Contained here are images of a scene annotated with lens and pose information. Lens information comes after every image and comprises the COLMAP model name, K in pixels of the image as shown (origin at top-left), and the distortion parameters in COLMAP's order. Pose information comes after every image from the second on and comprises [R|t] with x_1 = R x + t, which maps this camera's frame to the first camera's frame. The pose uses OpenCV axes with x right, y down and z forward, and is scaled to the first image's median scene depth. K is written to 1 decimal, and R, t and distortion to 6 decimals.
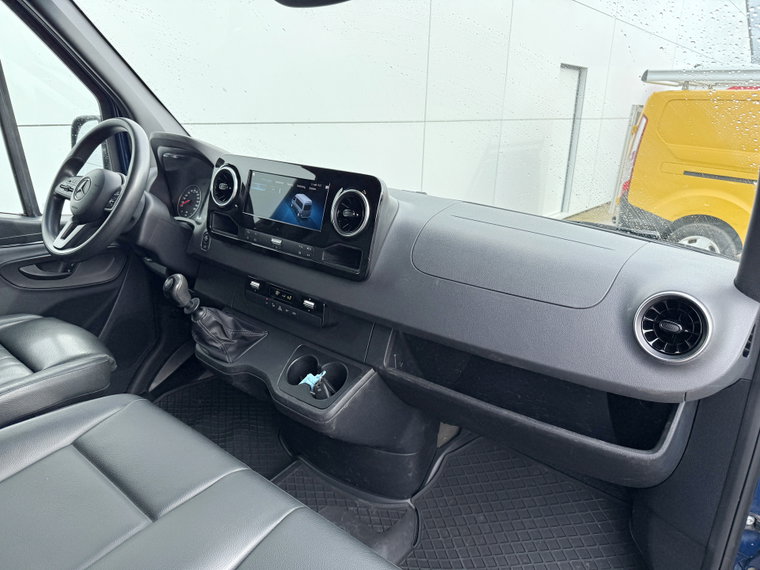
lens RADIAL K [[534.6, 0, 380.2], [0, 534.6, 287.3], [0, 0, 1]] dist [-0.002075, -0.006729]
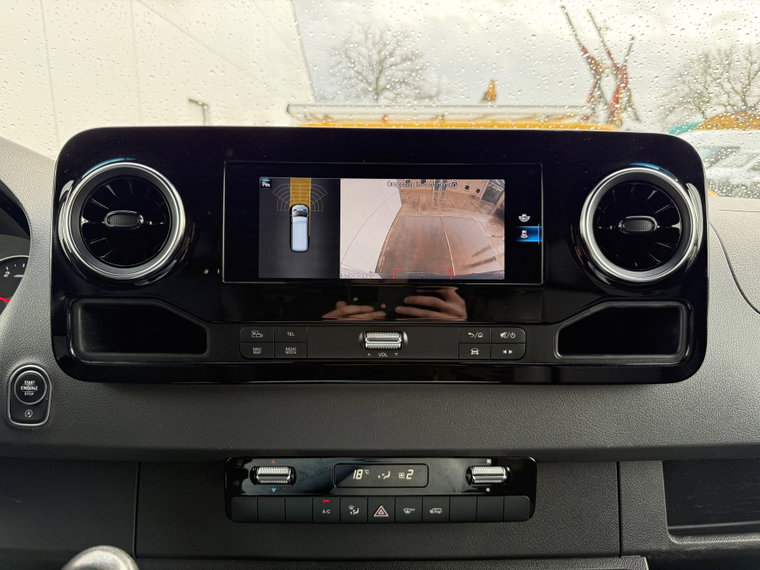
lens RADIAL K [[535.1, 0, 380.0], [0, 535.1, 285.0], [0, 0, 1]] dist [-0.006761, -0.001682]
pose [[0.750792, -0.174658, 0.637029, -0.401173], [0.226632, 0.973980, -0.000063, -0.117478], [-0.620443, 0.144419, 0.770840, 0.684056]]
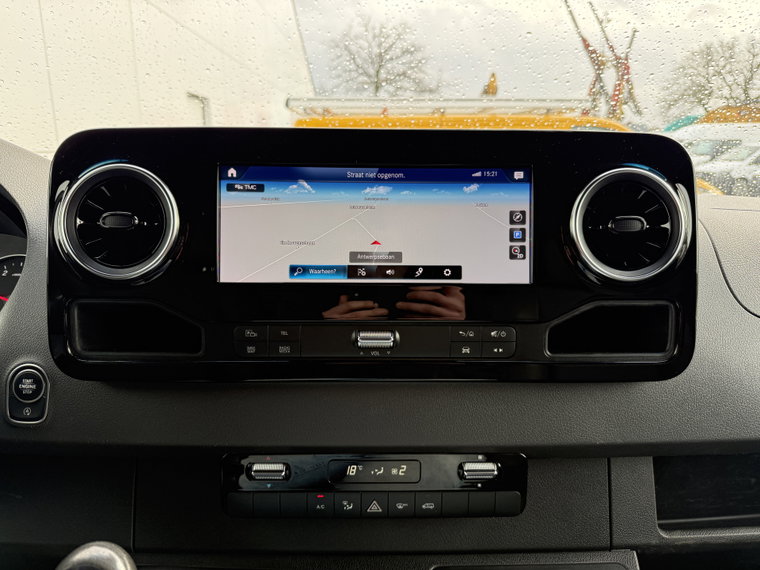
lens RADIAL K [[534.6, 0, 380.2], [0, 534.6, 287.3], [0, 0, 1]] dist [-0.002075, -0.006729]
pose [[0.751186, -0.185401, 0.633519, -0.399045], [0.228257, 0.973497, 0.014244, -0.119595], [-0.619369, 0.133906, 0.773596, 0.676735]]
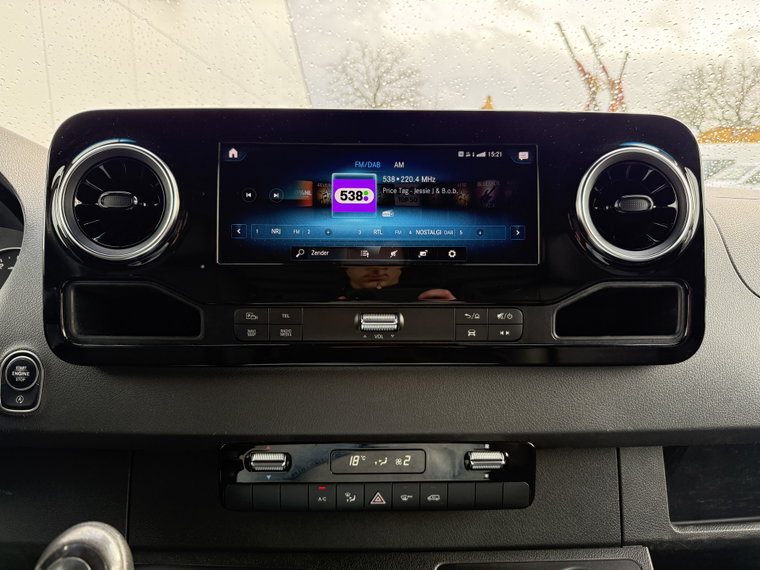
lens RADIAL K [[534.6, 0, 380.2], [0, 534.6, 287.3], [0, 0, 1]] dist [-0.002075, -0.006729]
pose [[0.748061, -0.162566, 0.643411, -0.401800], [0.230963, 0.972696, -0.022764, -0.095310], [-0.622142, 0.165633, 0.765183, 0.688525]]
